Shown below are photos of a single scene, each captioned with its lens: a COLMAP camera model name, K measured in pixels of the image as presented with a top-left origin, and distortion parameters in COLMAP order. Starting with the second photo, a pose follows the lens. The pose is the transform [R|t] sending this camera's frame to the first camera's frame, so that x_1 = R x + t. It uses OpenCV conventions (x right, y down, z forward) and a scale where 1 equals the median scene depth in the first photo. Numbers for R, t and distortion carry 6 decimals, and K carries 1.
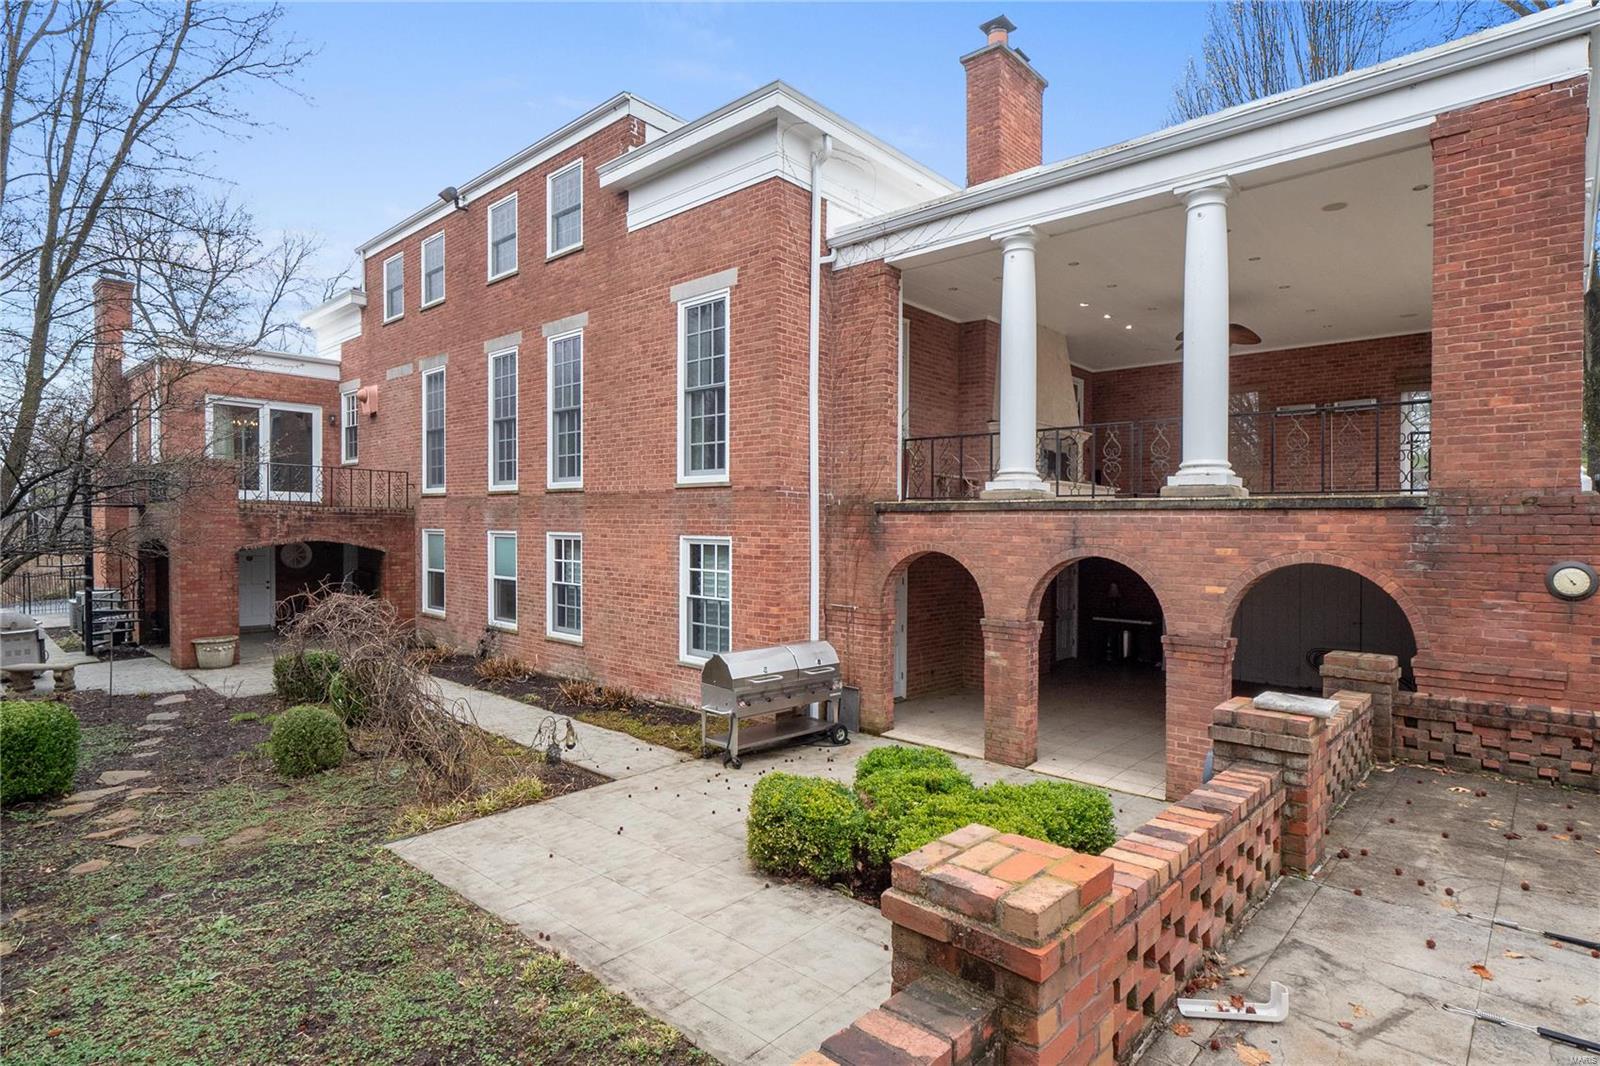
lens RADIAL K [[861.3, 0, 795.9], [0, 861.3, 566.6], [0, 0, 1]] dist [-0.003157, -0.000872]
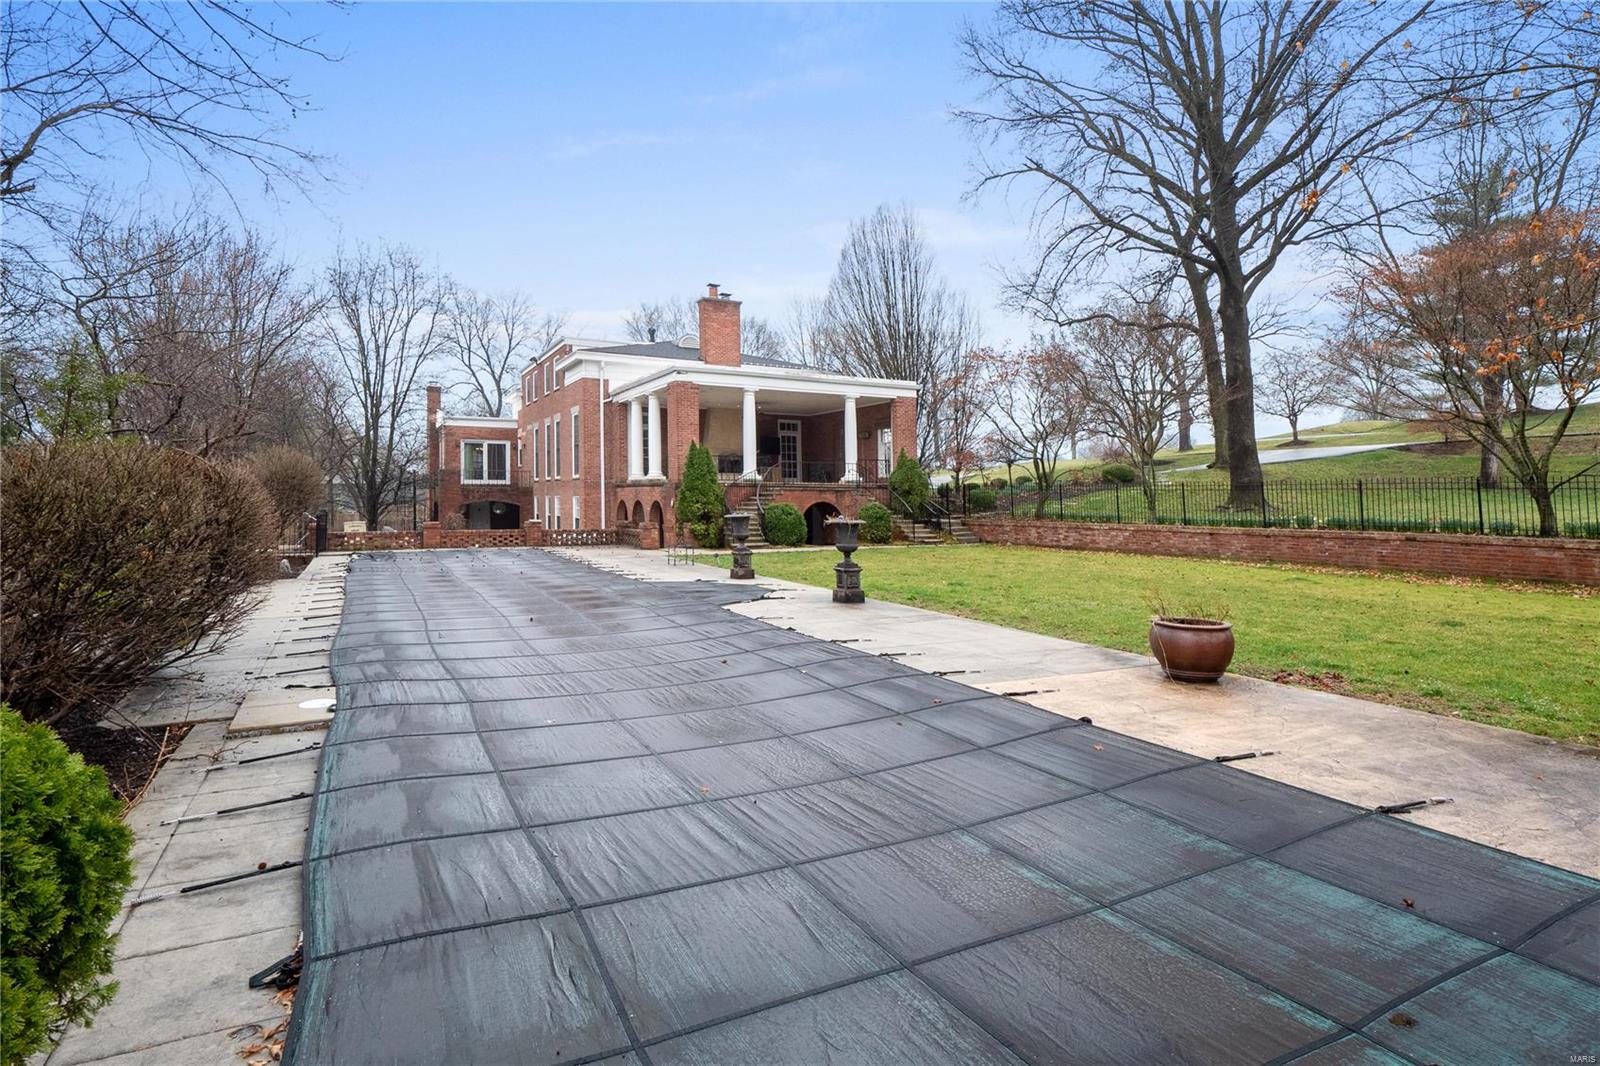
lens RADIAL K [[813.7, 0, 802.8], [0, 813.7, 518.1], [0, 0, 1]] dist [0.002467, -0.000034]
pose [[0.953043, -0.007152, -0.302750, 0.961604], [0.001506, 0.999821, -0.018878, 0.062158], [0.302830, 0.017535, 0.952883, -0.910599]]
